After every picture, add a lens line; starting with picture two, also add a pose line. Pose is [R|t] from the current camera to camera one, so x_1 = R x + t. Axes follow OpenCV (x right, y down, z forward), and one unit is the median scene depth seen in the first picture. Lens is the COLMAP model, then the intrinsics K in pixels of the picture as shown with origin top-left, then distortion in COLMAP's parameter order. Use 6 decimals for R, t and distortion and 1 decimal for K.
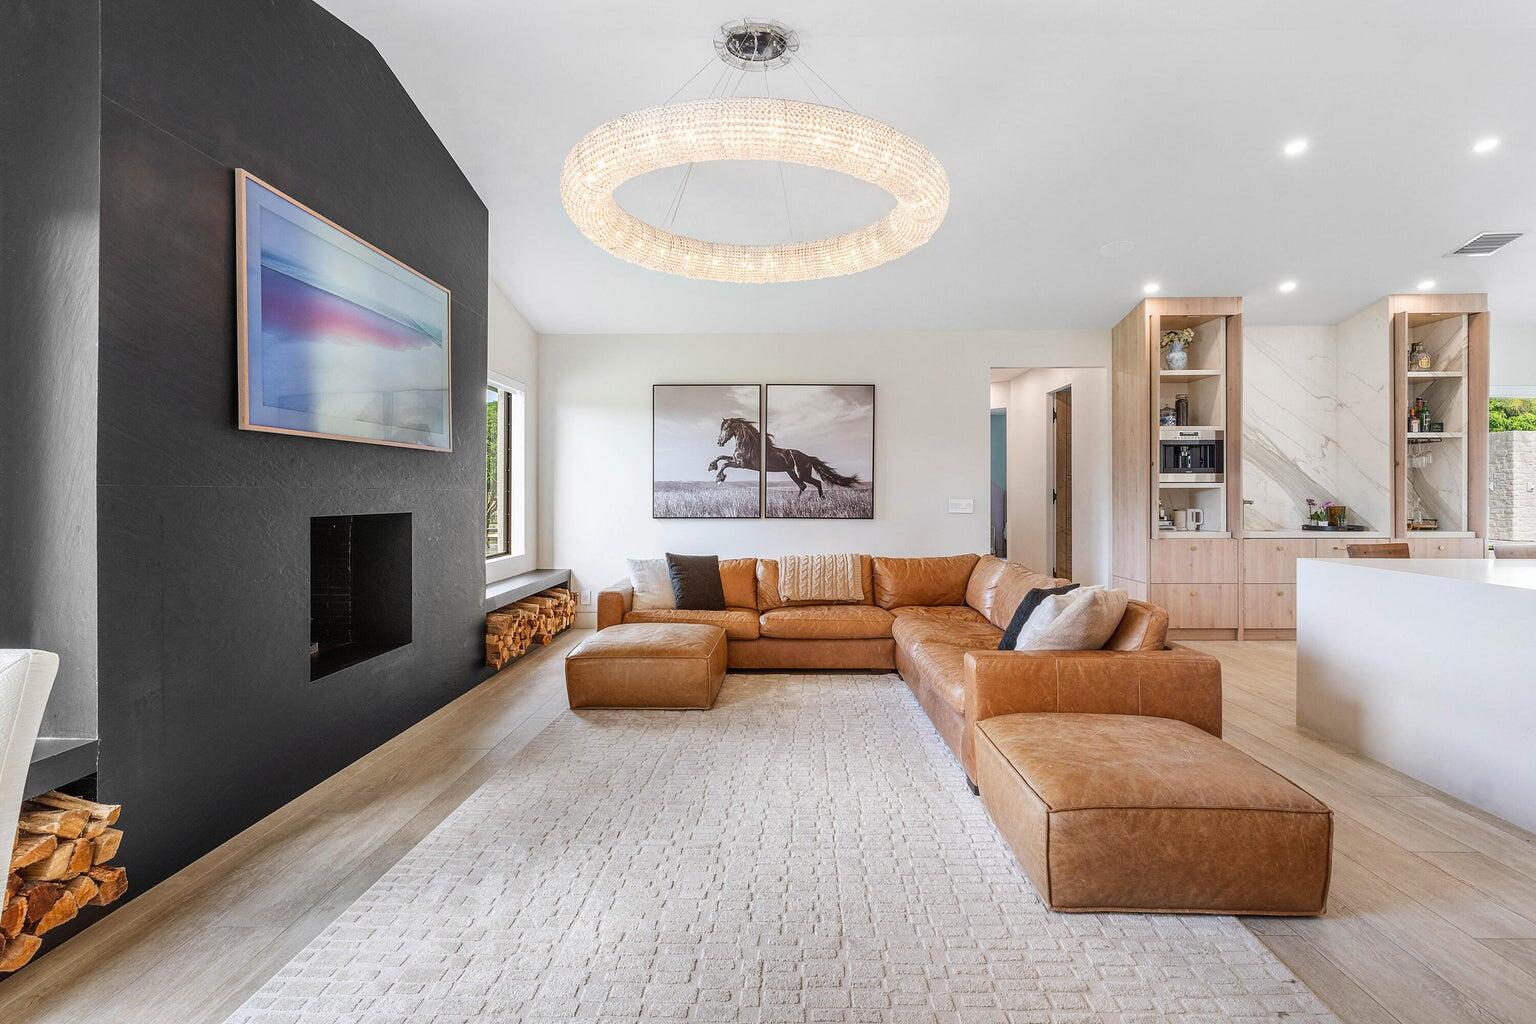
lens RADIAL K [[741.5, 0, 779.7], [0, 741.5, 491.1], [0, 0, 1]] dist [0.009618, -0.003060]
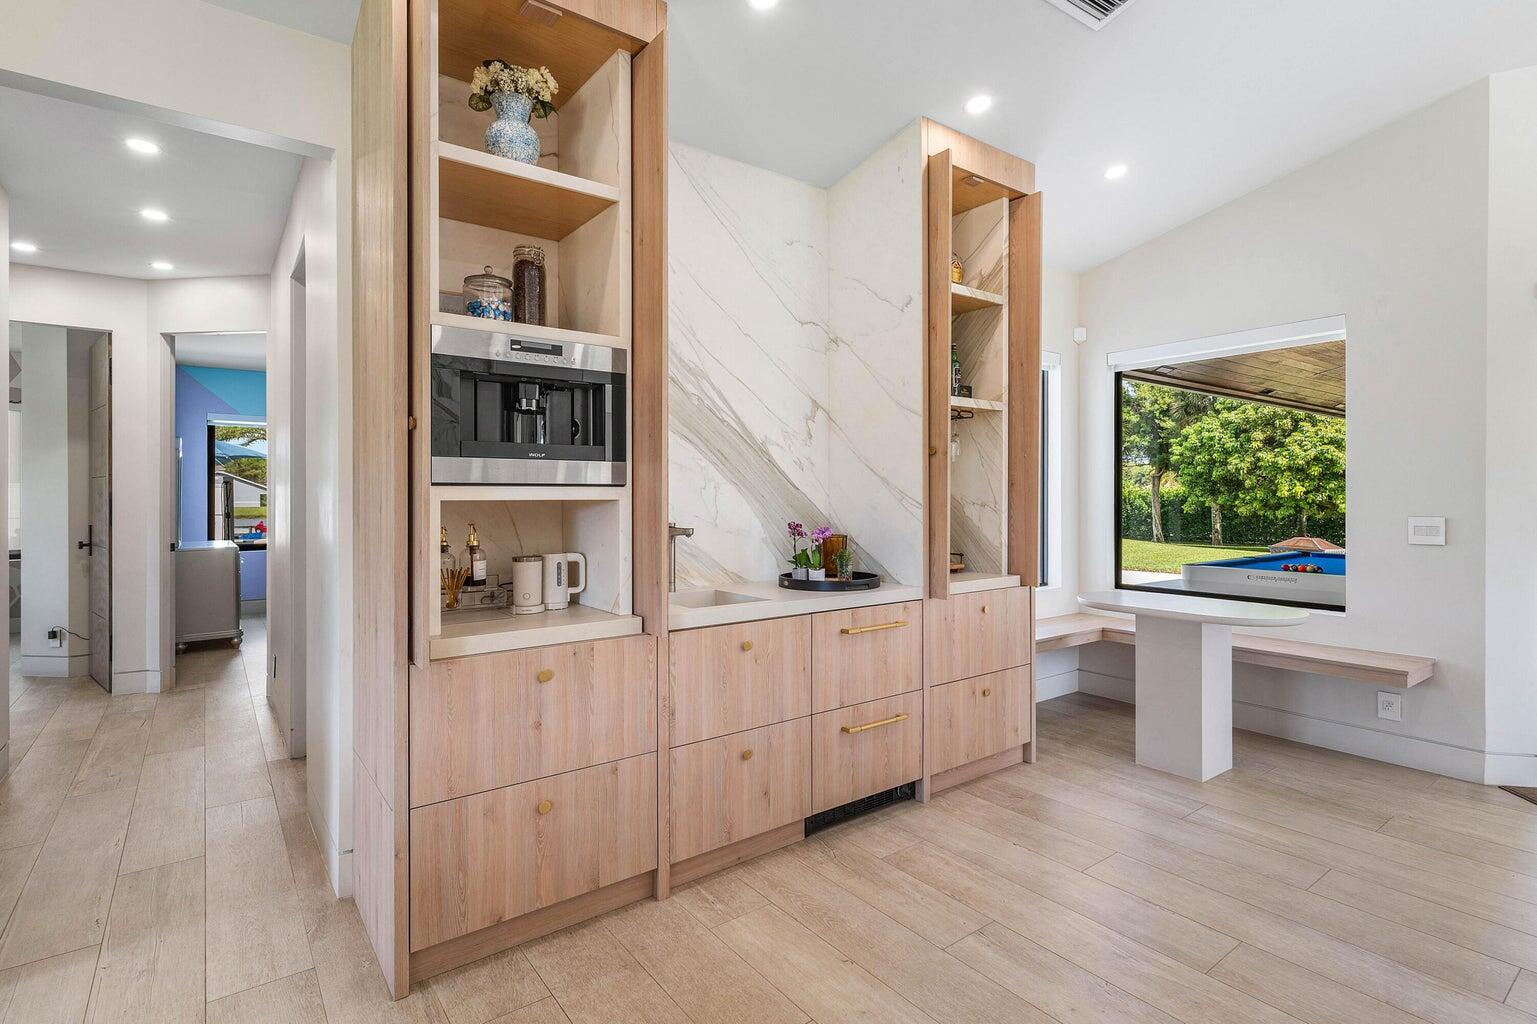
lens RADIAL K [[742.0, 0, 766.8], [0, 742.0, 498.8], [0, 0, 1]] dist [0.009618, -0.003060]
pose [[0.793378, -0.001414, 0.608727, 0.421746], [-0.002165, 0.999984, 0.005145, -0.007151], [-0.608725, -0.005400, 0.793363, 0.653022]]
